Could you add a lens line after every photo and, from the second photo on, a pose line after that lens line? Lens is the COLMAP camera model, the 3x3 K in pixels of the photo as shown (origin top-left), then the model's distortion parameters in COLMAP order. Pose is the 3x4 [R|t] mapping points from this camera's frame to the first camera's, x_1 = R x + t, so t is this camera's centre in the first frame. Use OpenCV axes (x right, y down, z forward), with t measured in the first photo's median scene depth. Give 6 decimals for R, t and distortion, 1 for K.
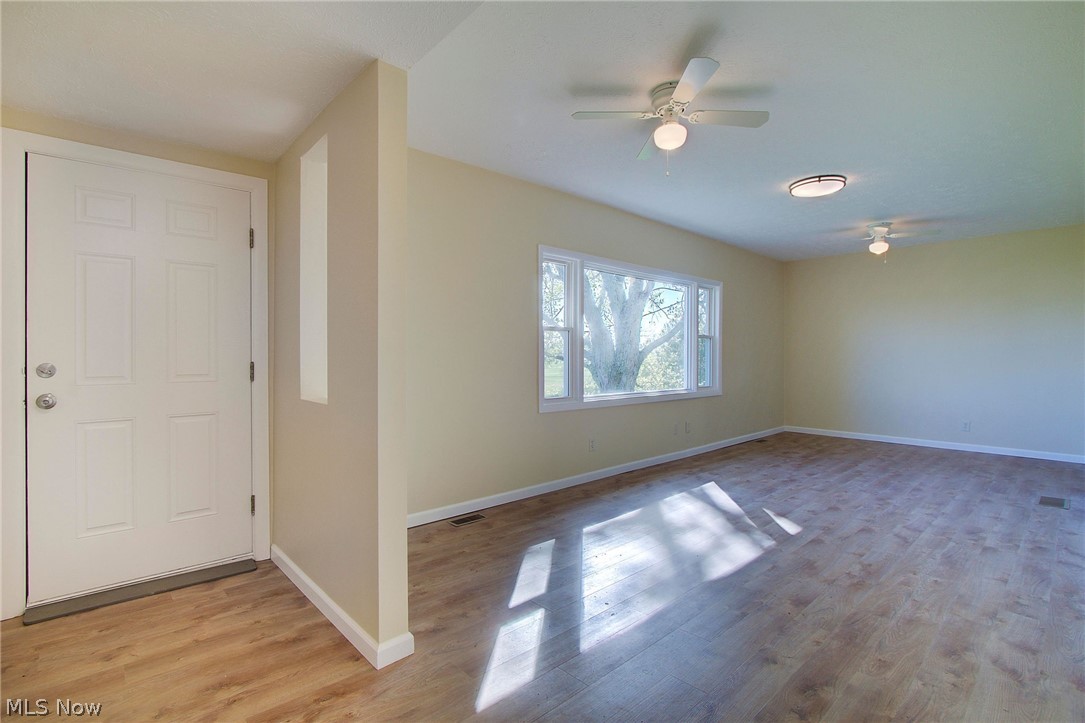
lens RADIAL K [[504.7, 0, 525.3], [0, 504.7, 357.9], [0, 0, 1]] dist [-0.011791, 0.001843]
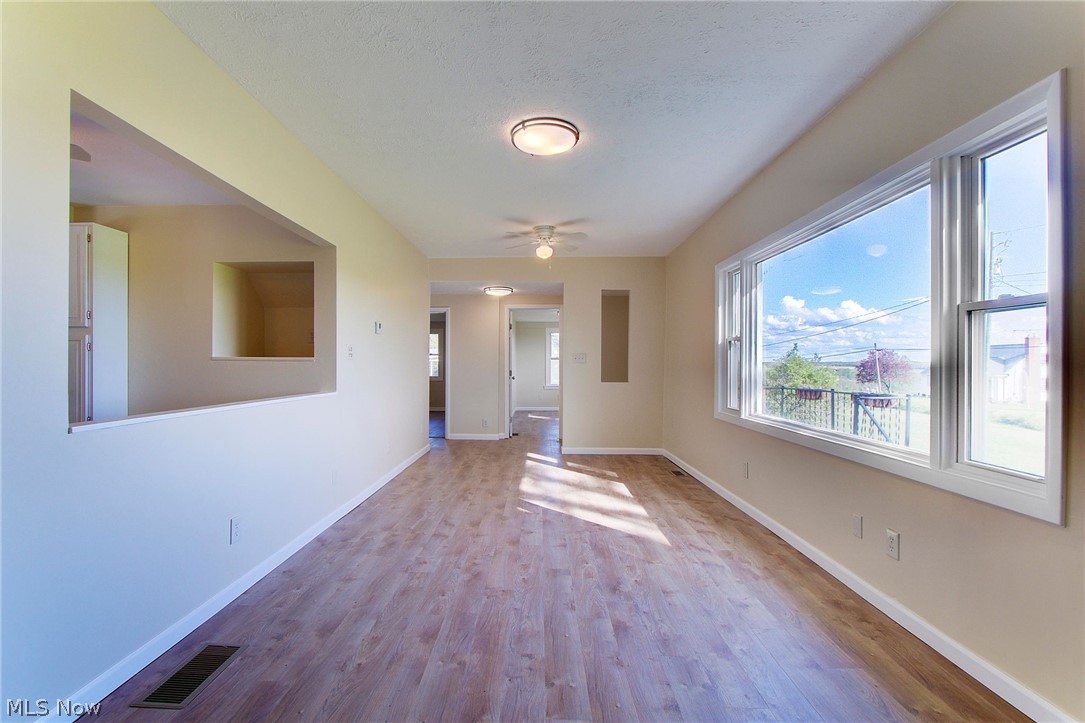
lens RADIAL K [[504.7, 0, 536.7], [0, 504.7, 366.4], [0, 0, 1]] dist [-0.011791, 0.001843]
pose [[-0.670440, -0.002051, -0.741961, 1.674433], [-0.008180, 0.999956, 0.004627, -0.008714], [0.741919, 0.009171, -0.670427, 2.183031]]
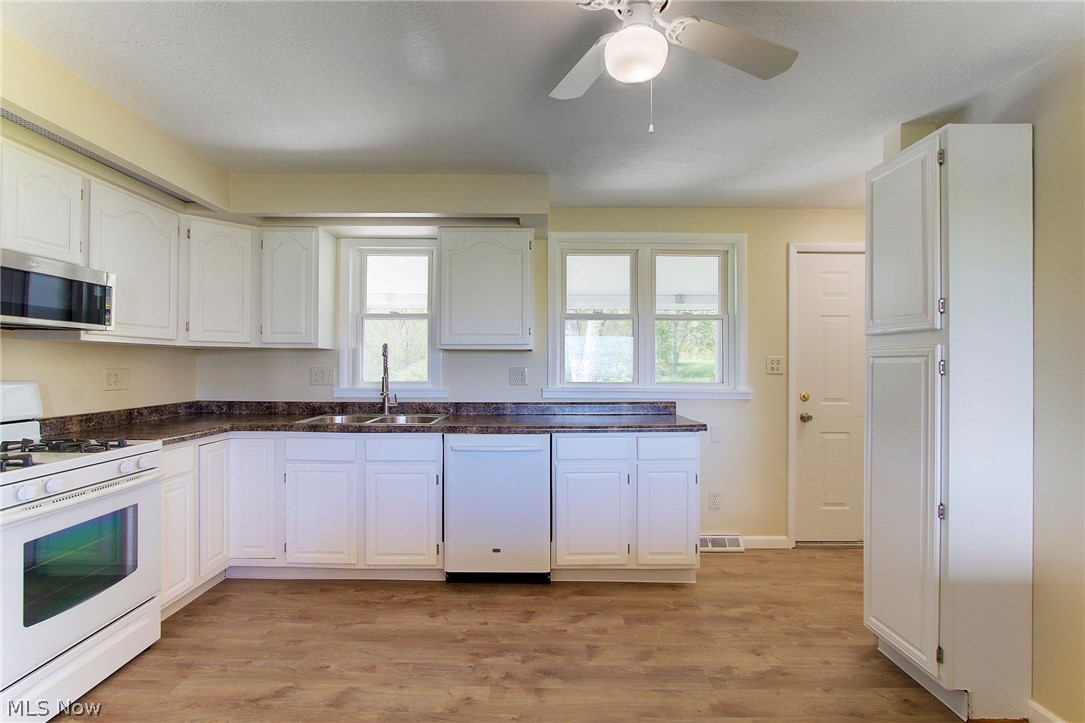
lens RADIAL K [[504.7, 0, 521.5], [0, 504.7, 361.8], [0, 0, 1]] dist [-0.011791, 0.001843]
pose [[-0.732644, -0.003258, 0.680604, 1.452108], [-0.004404, 0.999990, 0.000046, -0.048505], [-0.680598, -0.002964, -0.732651, 1.345022]]
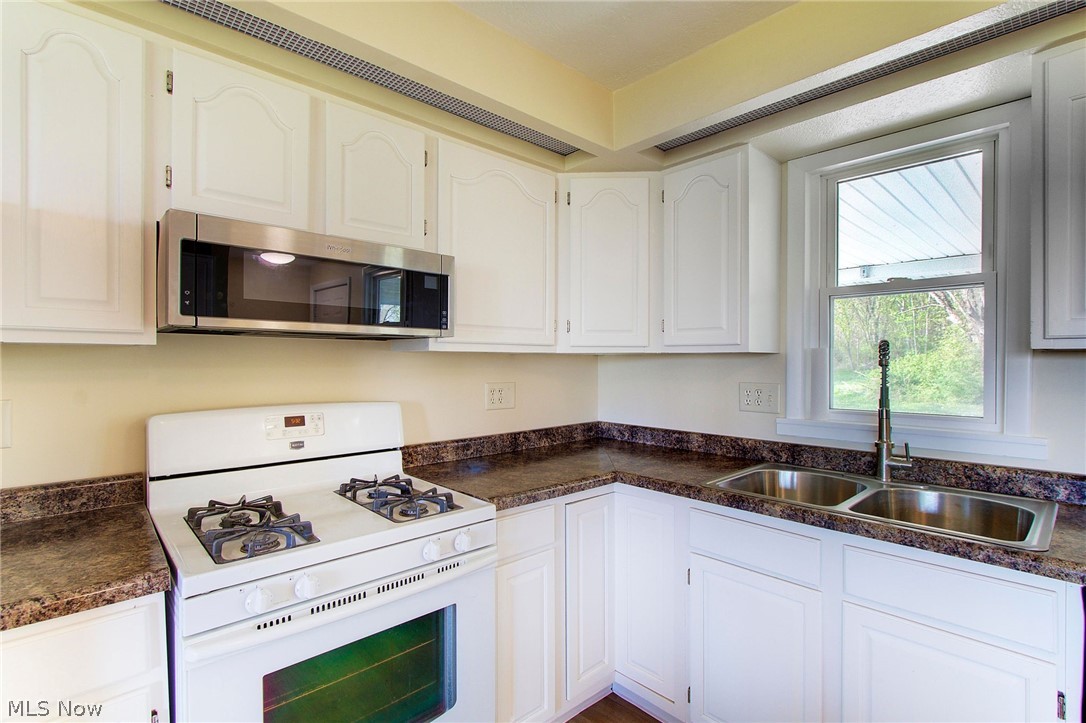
lens RADIAL K [[505.1, 0, 536.8], [0, 505.1, 365.8], [0, 0, 1]] dist [-0.011791, 0.001843]
pose [[-0.010127, -0.011224, 0.999886, 1.888809], [0.004681, 0.999926, 0.011272, -0.067877], [-0.999938, 0.004795, -0.010074, 1.117205]]
